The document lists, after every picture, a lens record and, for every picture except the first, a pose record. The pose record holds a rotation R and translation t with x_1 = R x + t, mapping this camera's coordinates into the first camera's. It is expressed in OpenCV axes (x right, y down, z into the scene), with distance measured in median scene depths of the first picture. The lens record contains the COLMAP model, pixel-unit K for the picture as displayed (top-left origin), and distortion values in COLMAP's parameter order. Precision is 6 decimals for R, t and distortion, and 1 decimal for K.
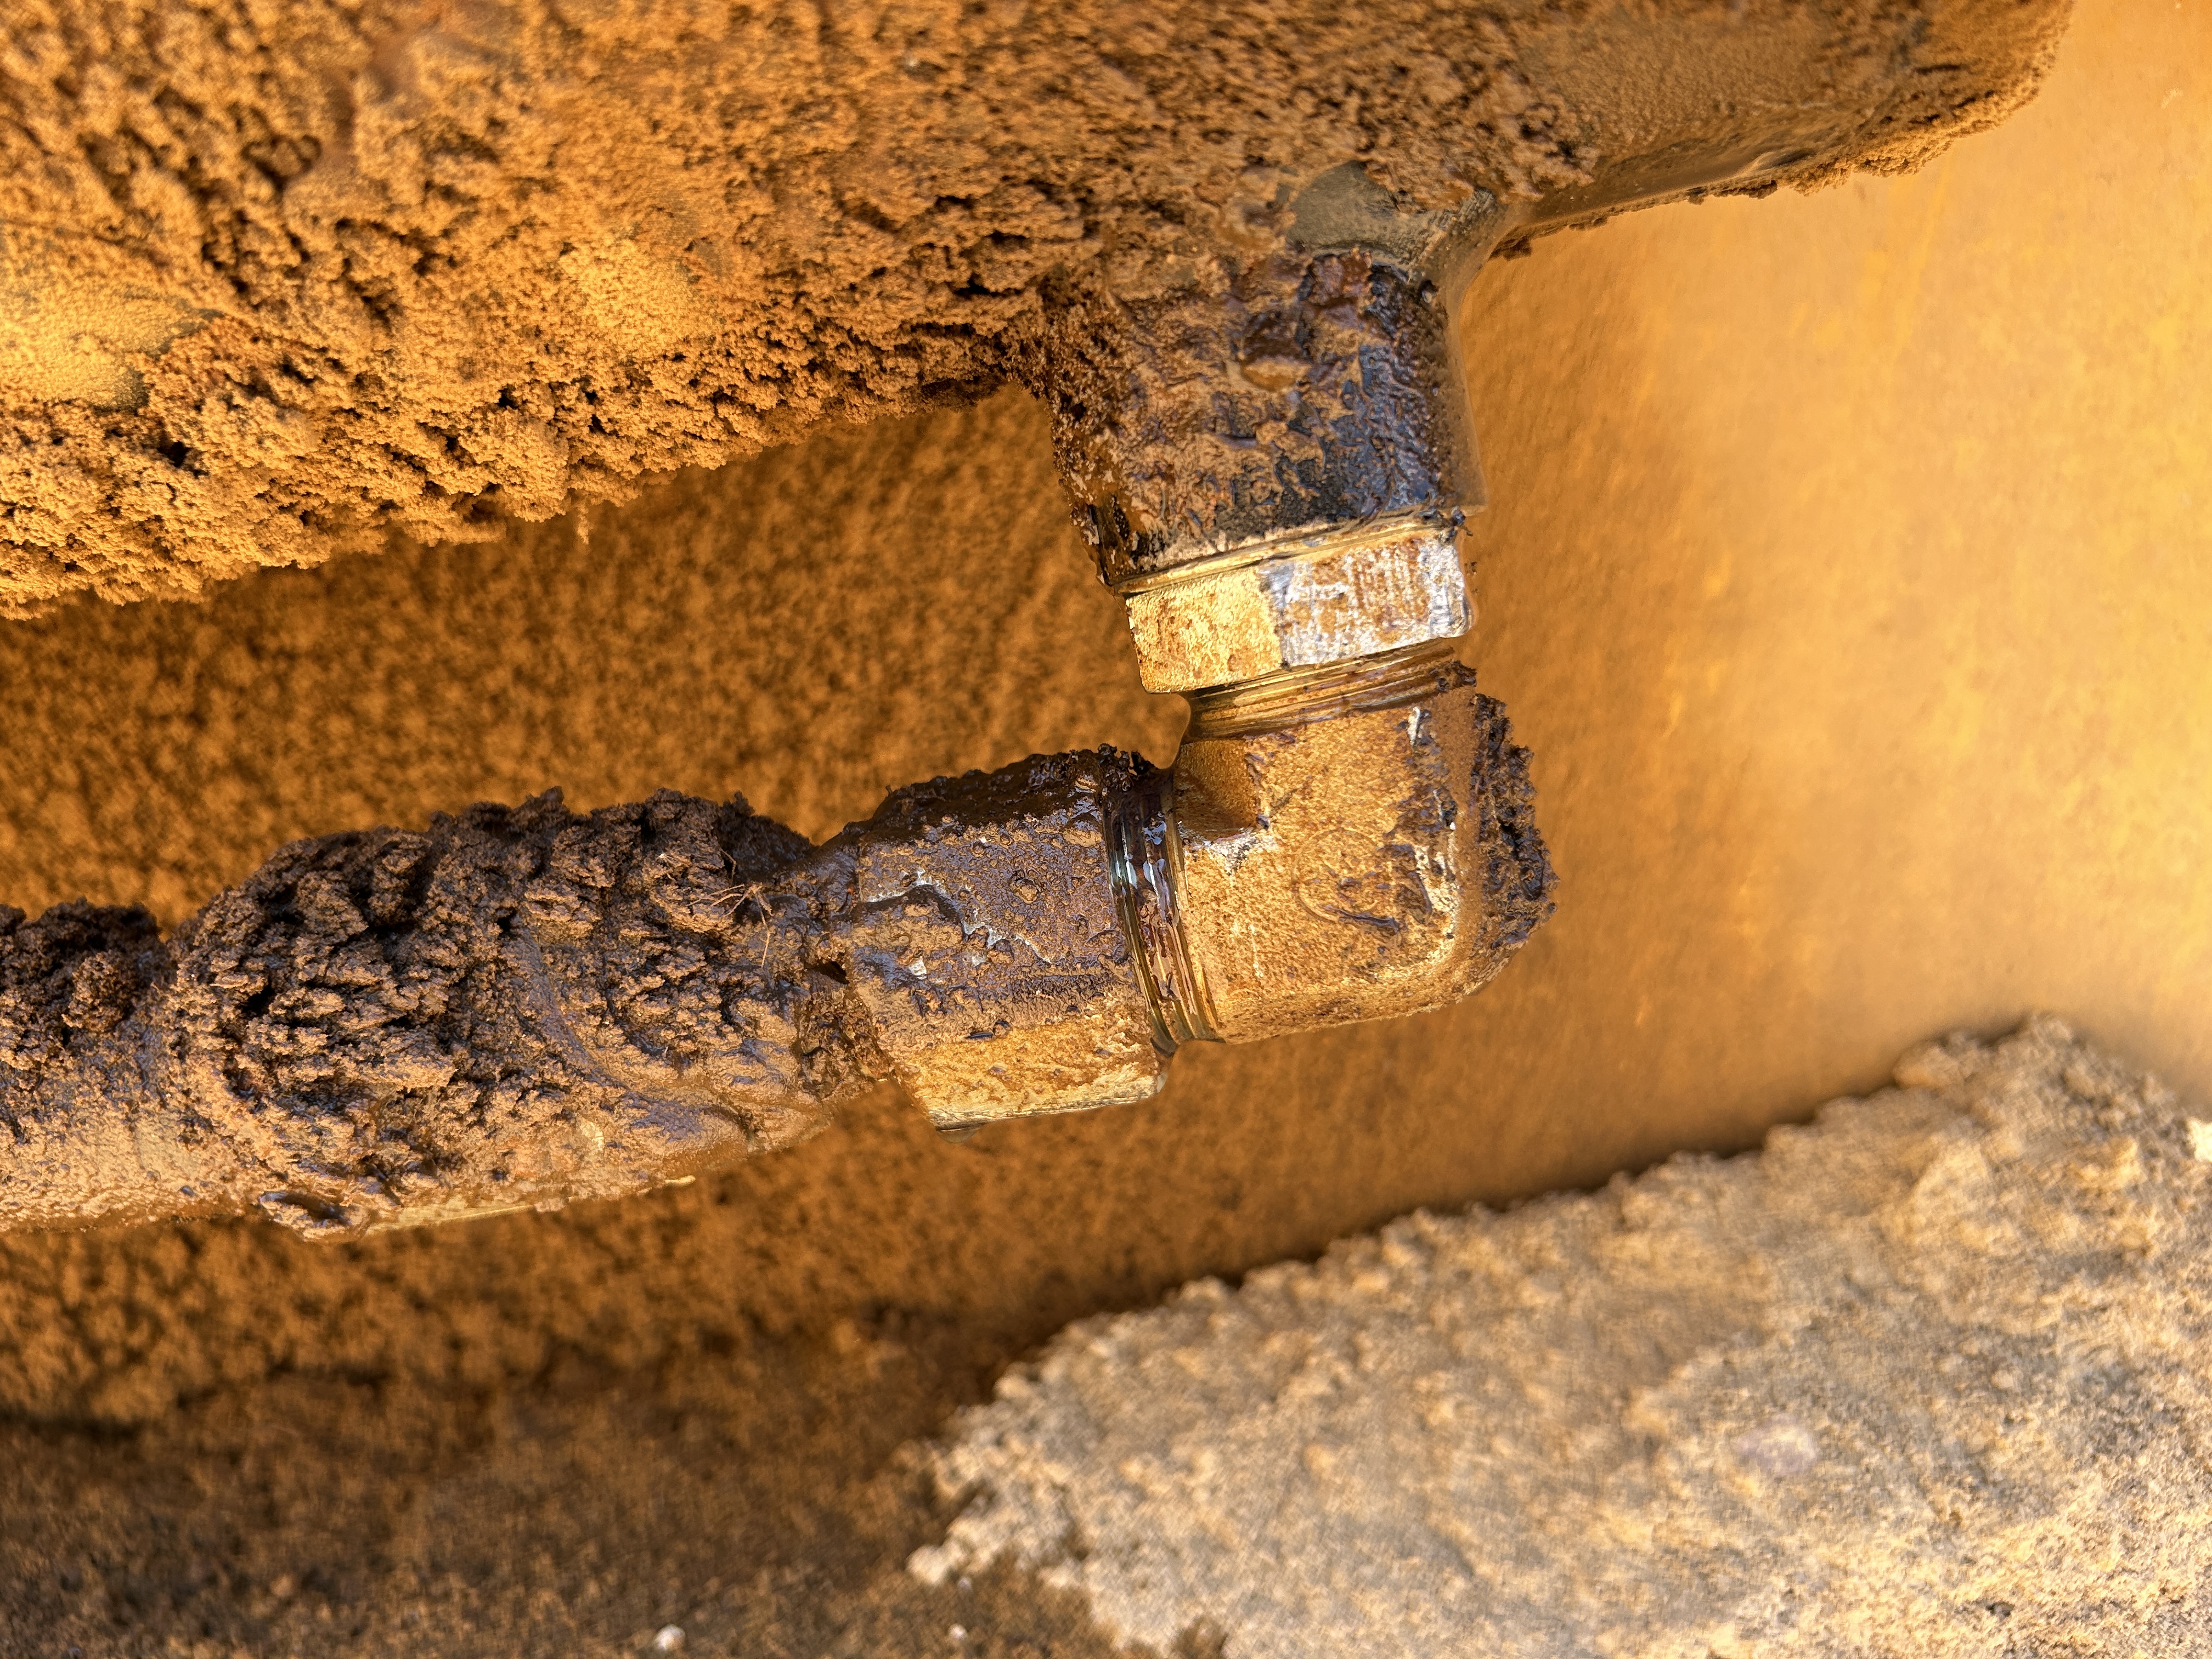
lens RADIAL K [[1673.1, 0, 1114.8], [0, 1673.1, 823.3], [0, 0, 1]] dist [0.046652, -0.098701]
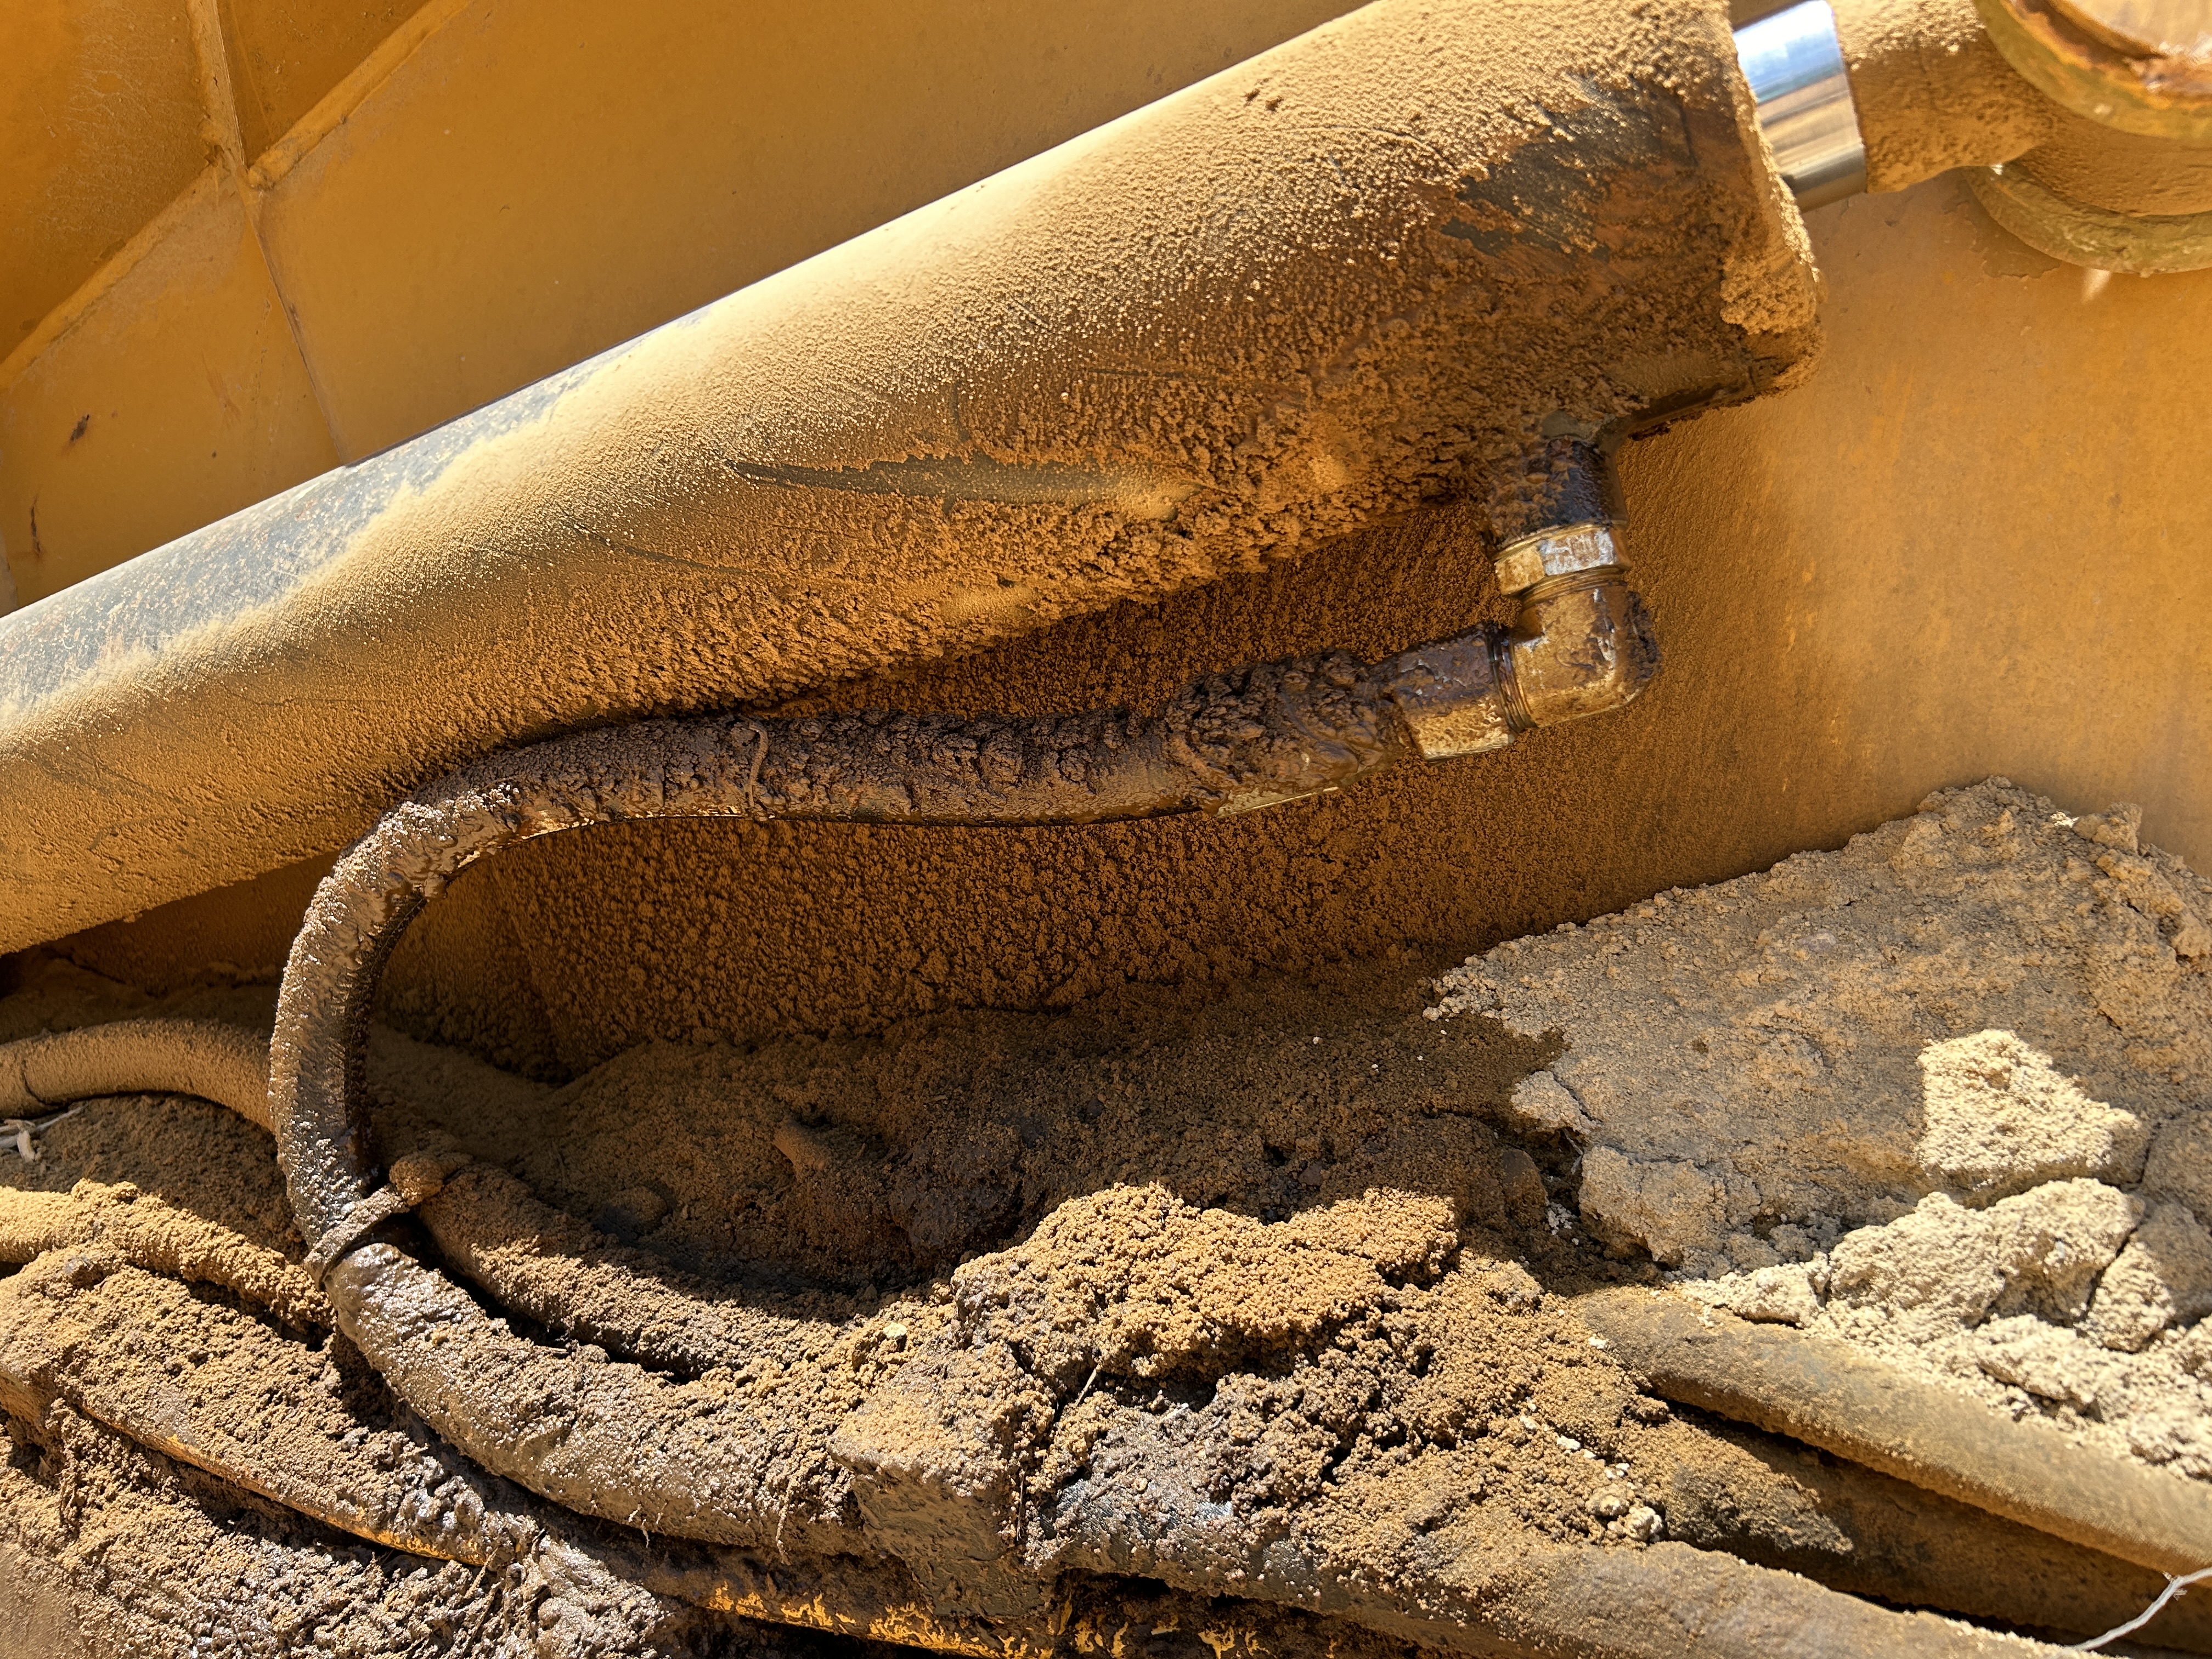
lens RADIAL K [[1673.1, 0, 1114.8], [0, 1673.1, 823.3], [0, 0, 1]] dist [0.046652, -0.098701]
pose [[0.950295, -0.020876, -0.310649, 0.269473], [-0.021571, 0.990937, -0.132582, 0.692505], [0.310601, 0.132693, 0.941233, -1.810708]]
